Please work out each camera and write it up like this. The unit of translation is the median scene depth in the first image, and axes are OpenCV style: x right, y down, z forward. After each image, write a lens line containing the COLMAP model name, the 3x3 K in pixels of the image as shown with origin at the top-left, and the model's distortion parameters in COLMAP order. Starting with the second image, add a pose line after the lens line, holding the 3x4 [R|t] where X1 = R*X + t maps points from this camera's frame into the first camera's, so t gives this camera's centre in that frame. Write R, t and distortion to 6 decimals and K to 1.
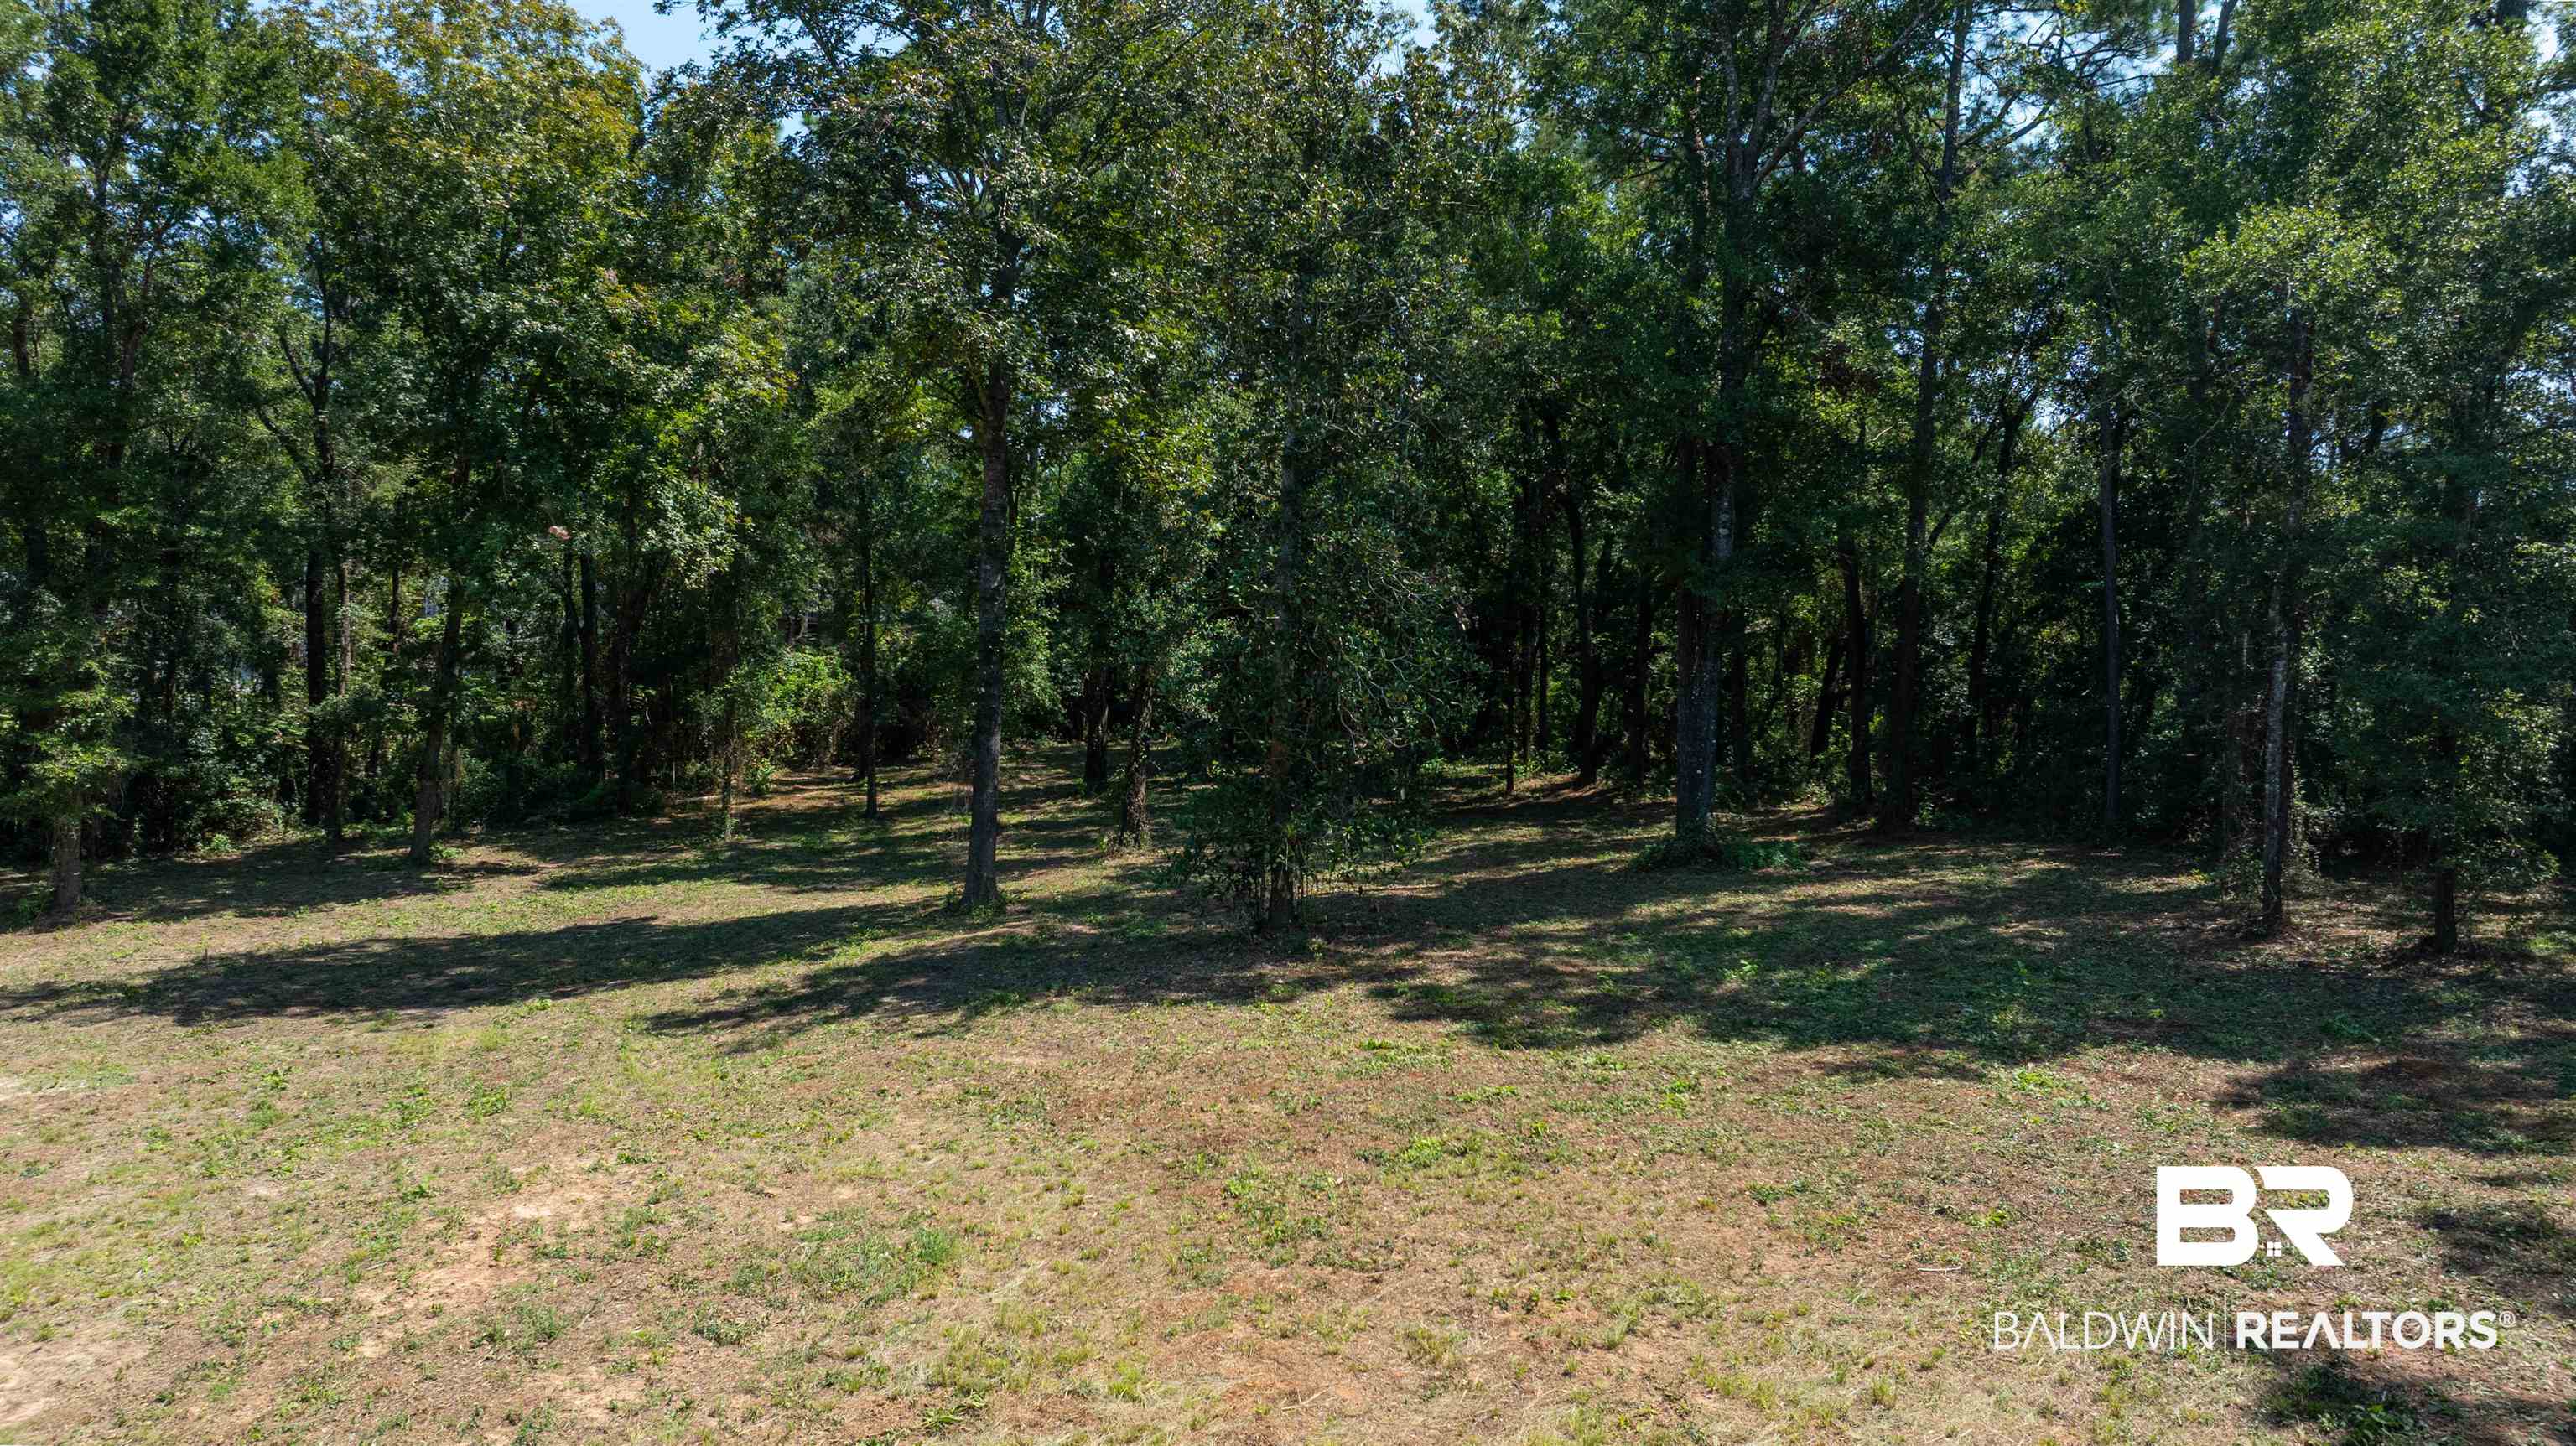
lens RADIAL K [[1831.6, 0, 1277.9], [0, 1831.6, 735.2], [0, 0, 1]] dist [-0.060648, 0.039726]
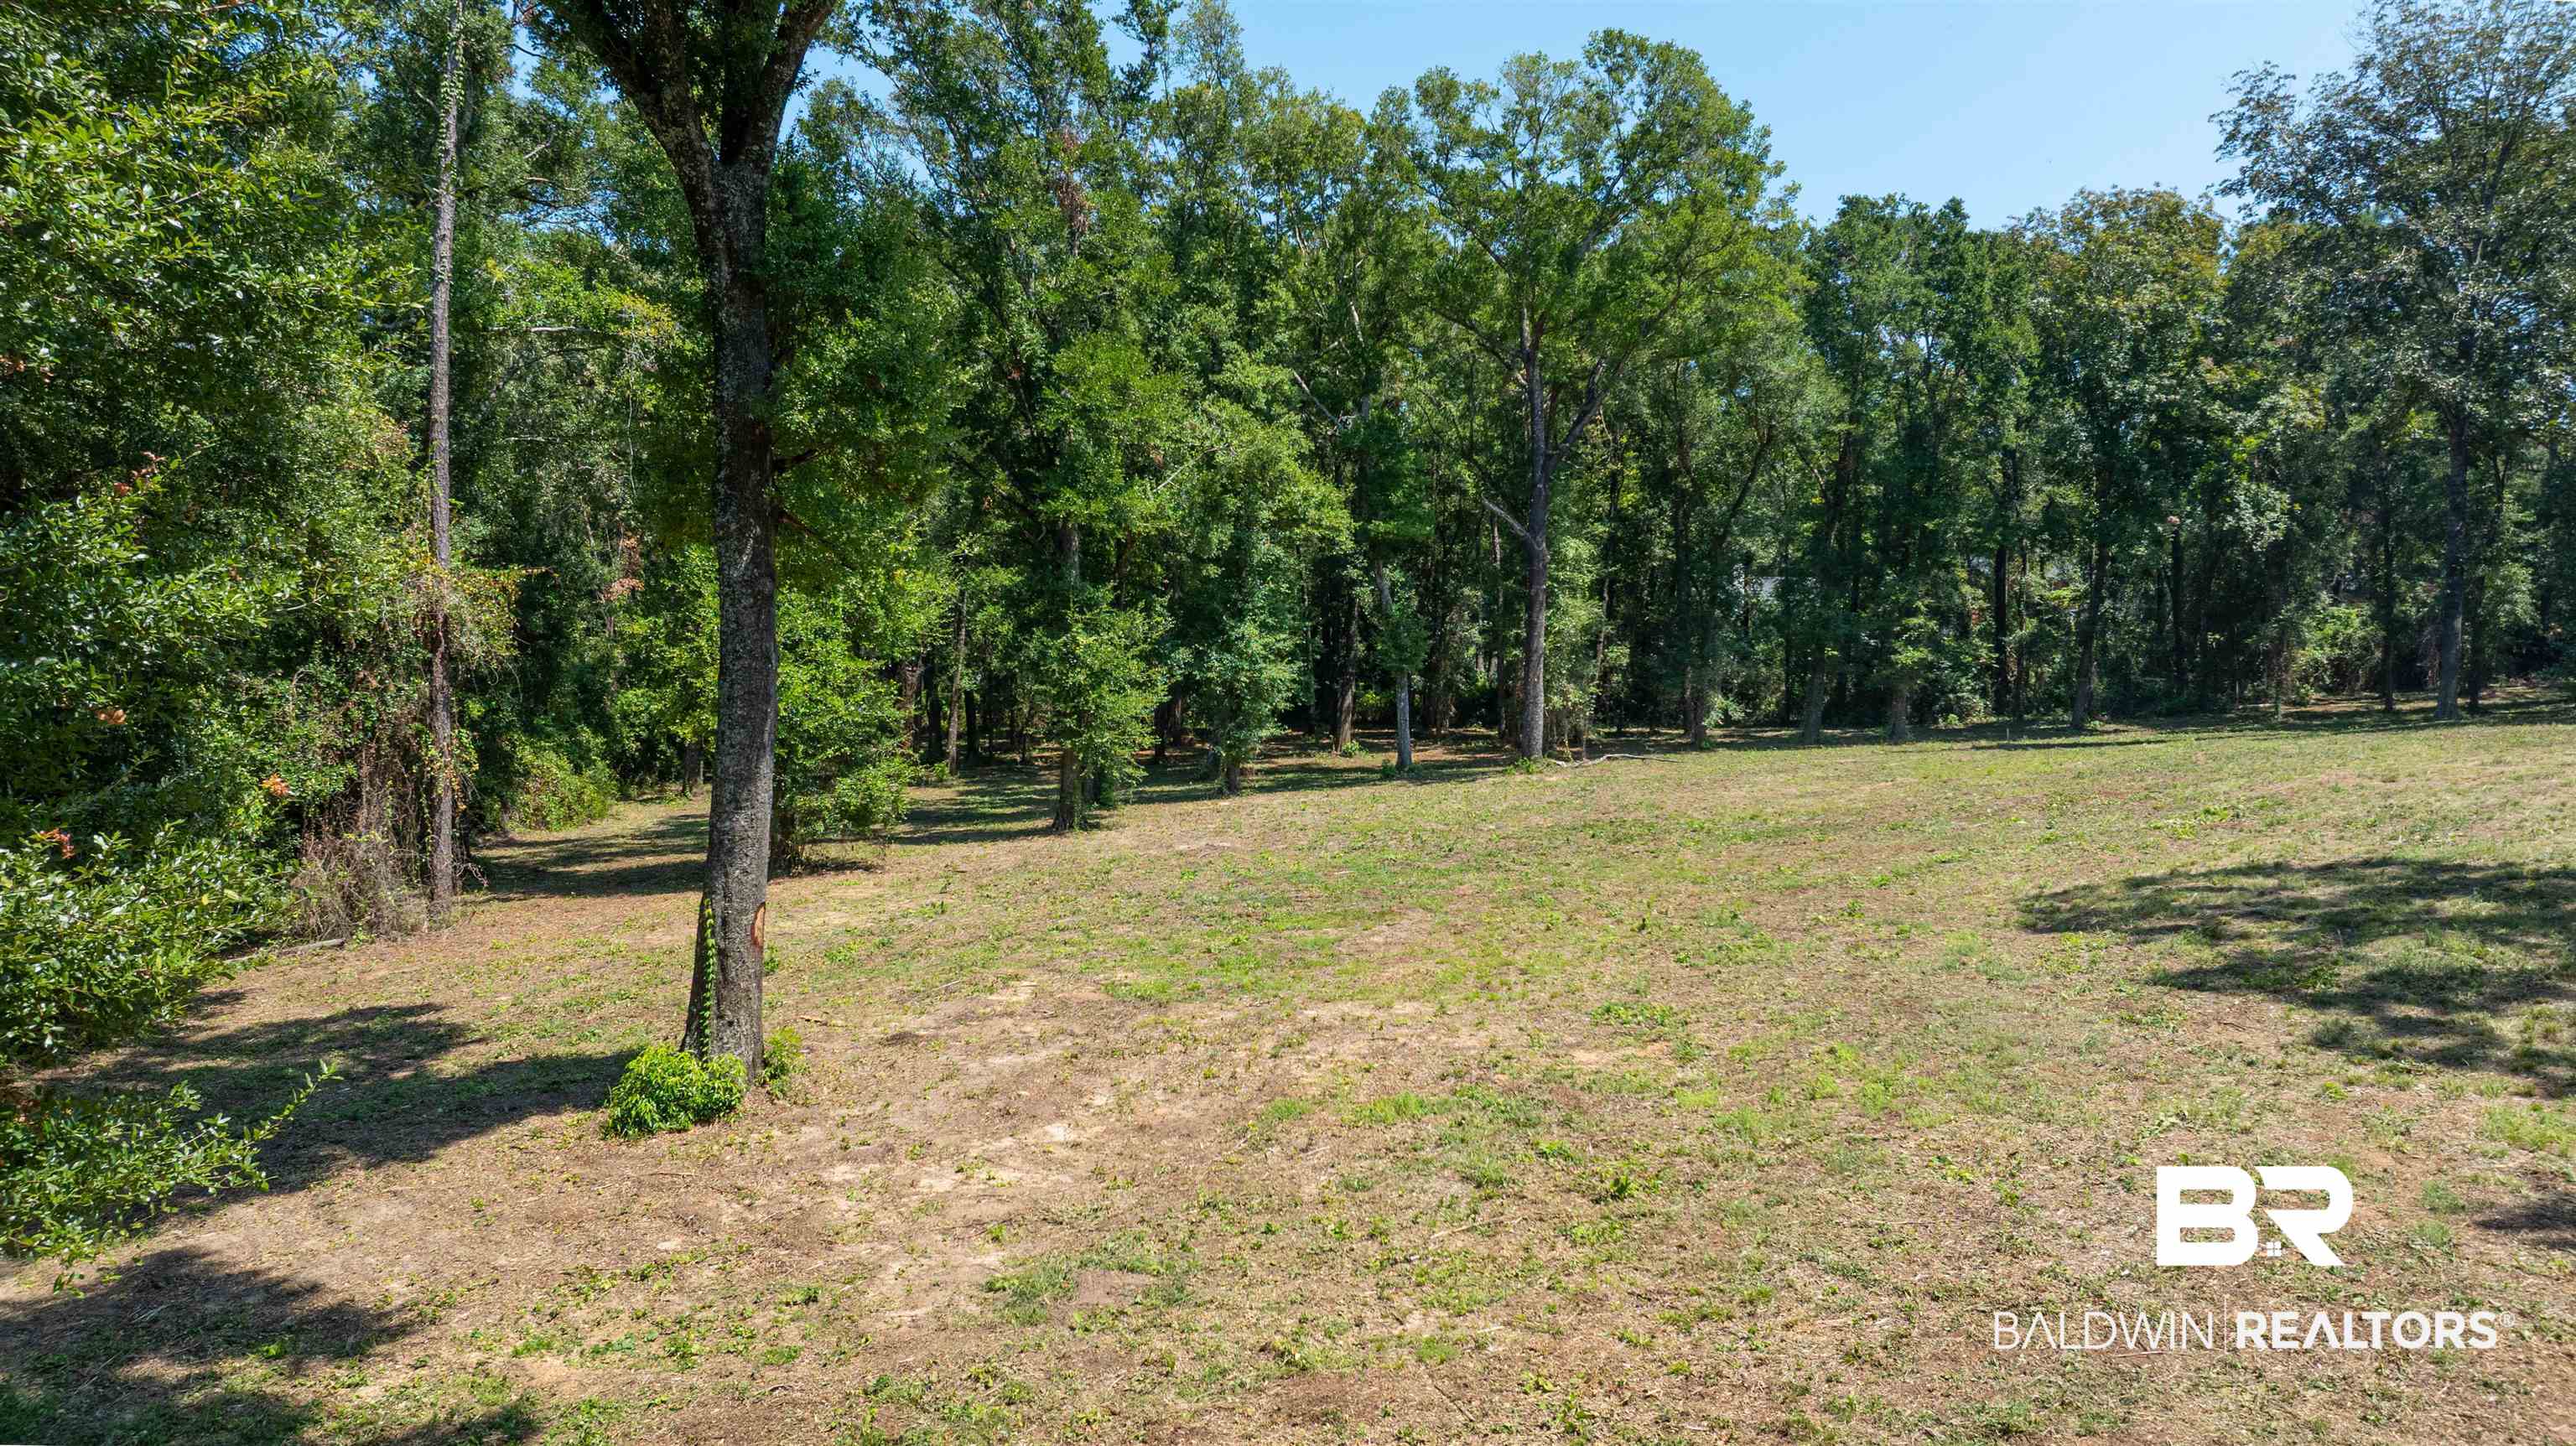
lens RADIAL K [[1901.0, 0, 1290.7], [0, 1901.0, 737.0], [0, 0, 1]] dist [-0.074368, 0.084292]
pose [[0.718267, 0.010842, -0.695684, 0.216209], [-0.018169, 0.999830, -0.003177, 0.105478], [0.695531, 0.014922, 0.718341, -0.777913]]
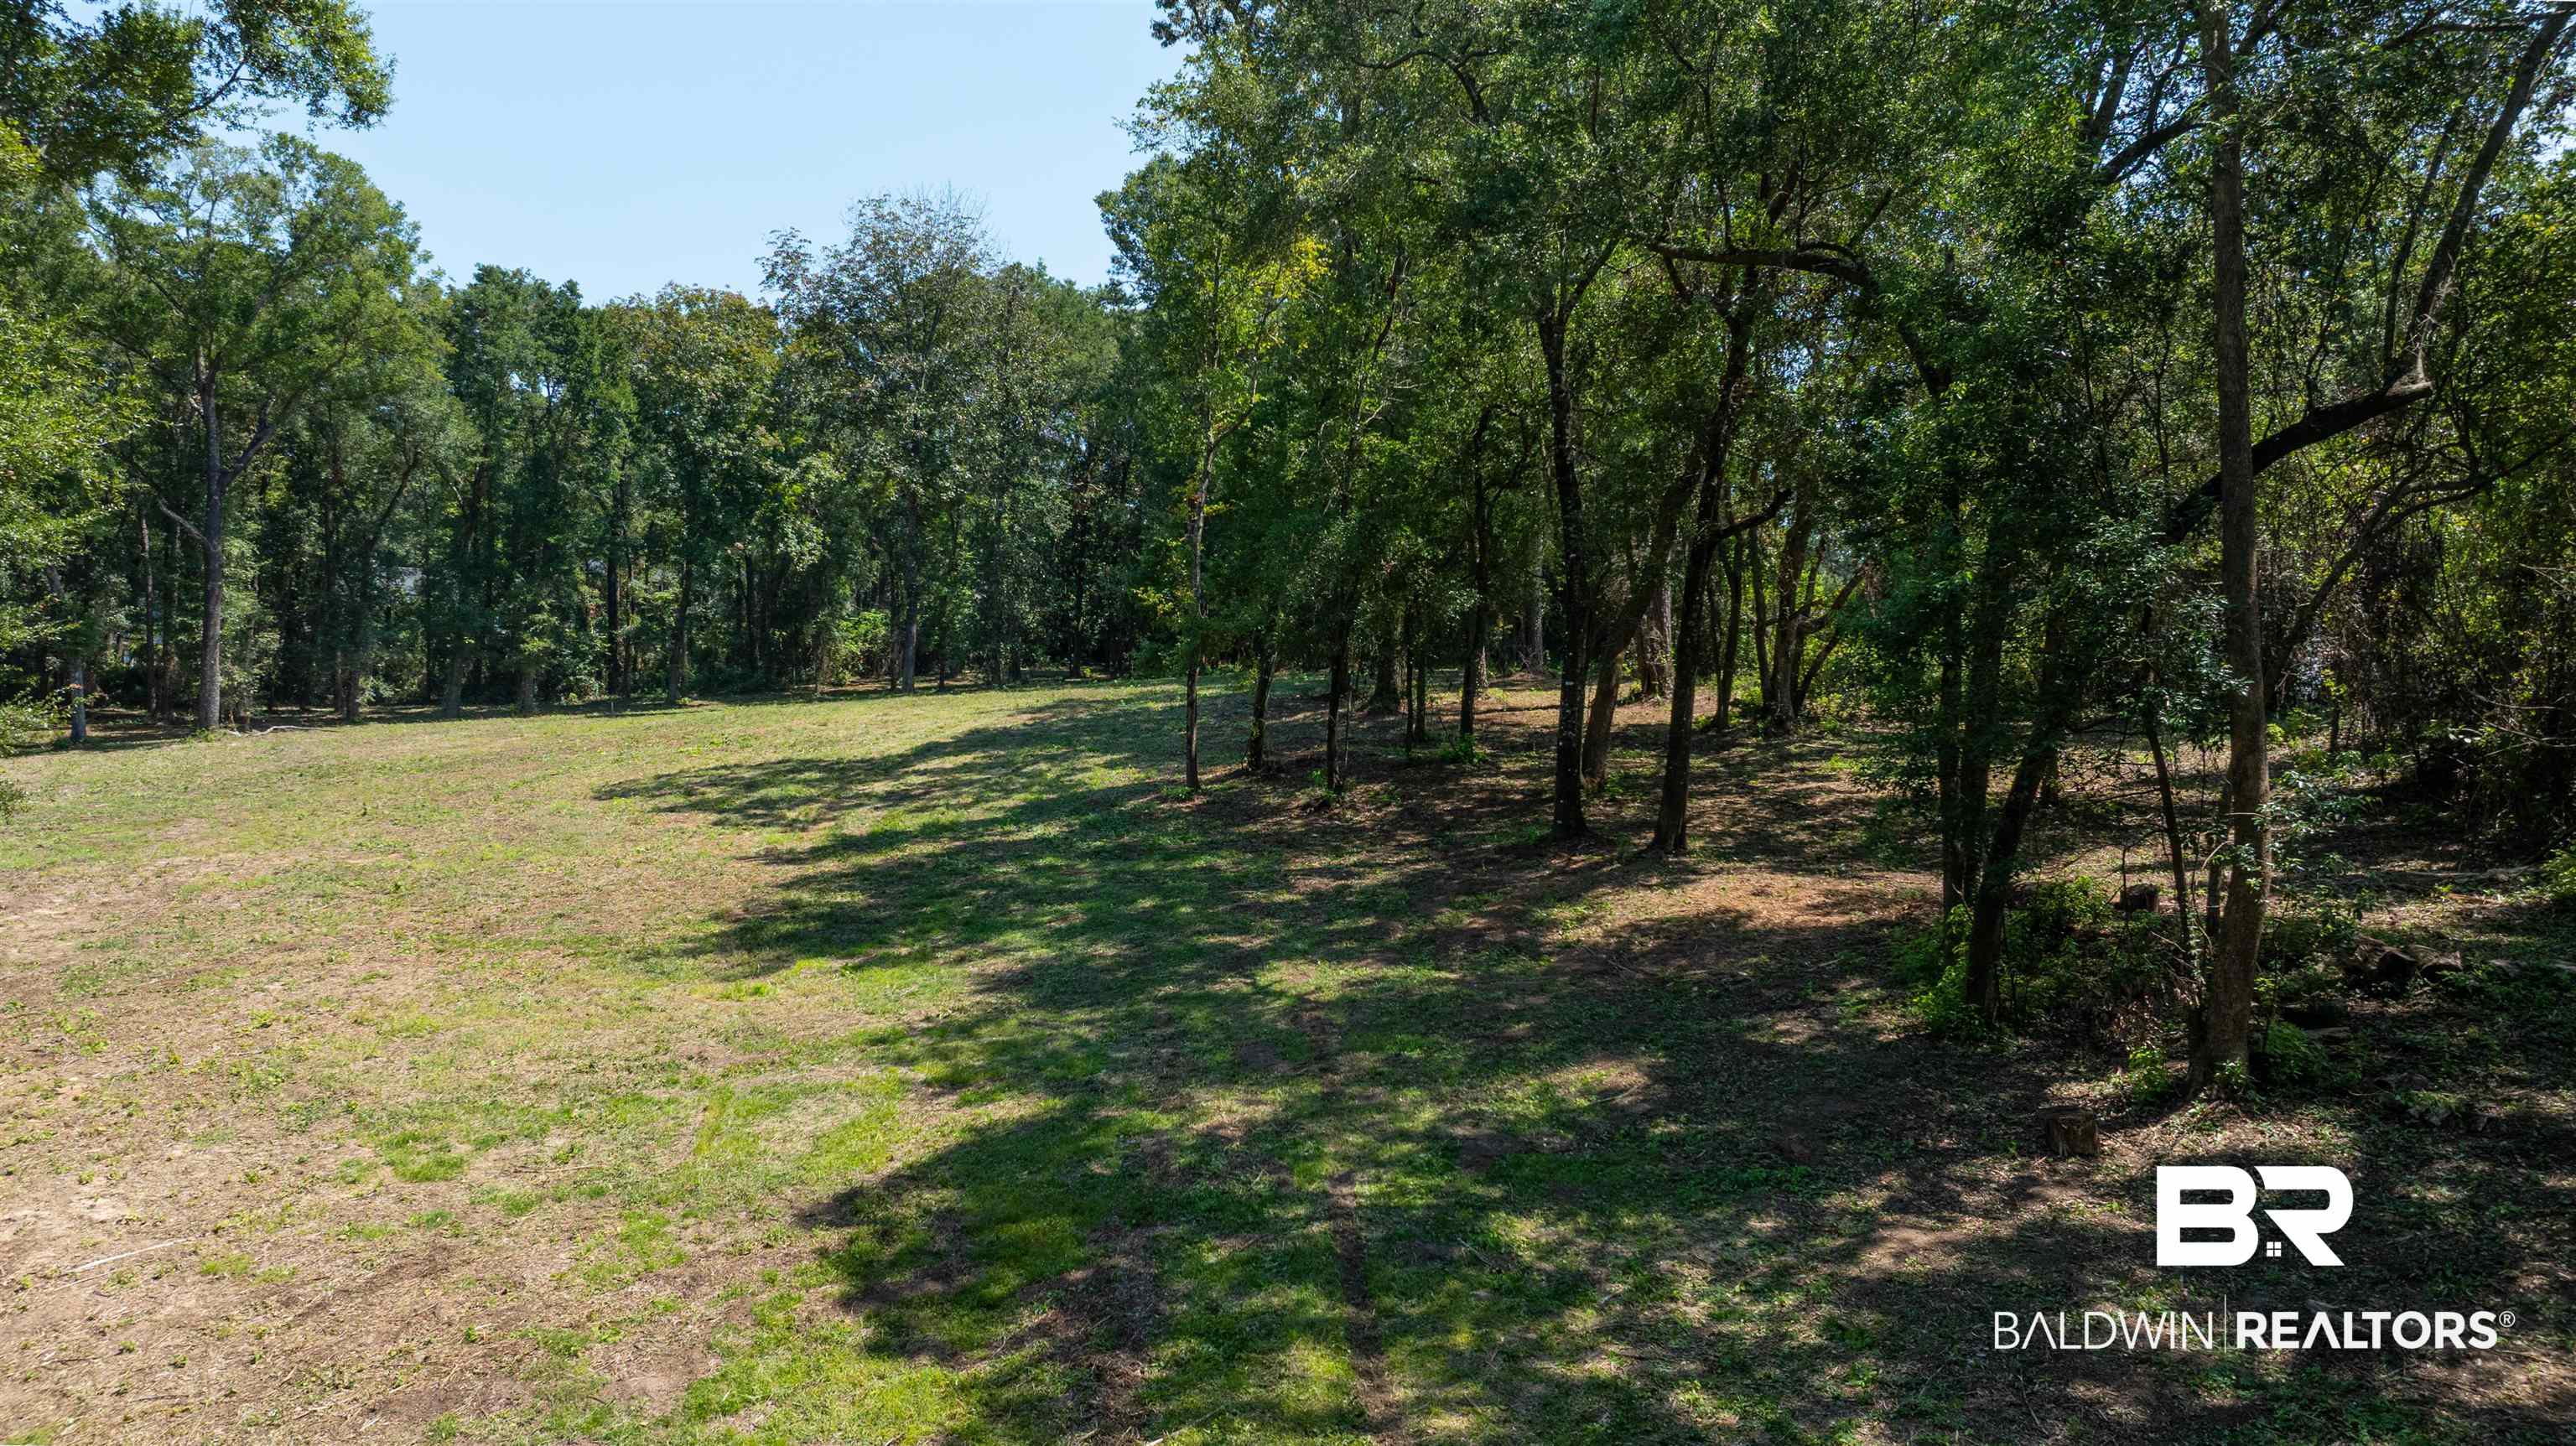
lens RADIAL K [[1899.0, 0, 1289.6], [0, 1899.0, 736.1], [0, 0, 1]] dist [-0.052988, 0.057397]
pose [[0.997172, 0.003025, -0.075091, 0.434748], [-0.003356, 0.999985, -0.004280, 0.125266], [0.075076, 0.004520, 0.997168, -1.213592]]
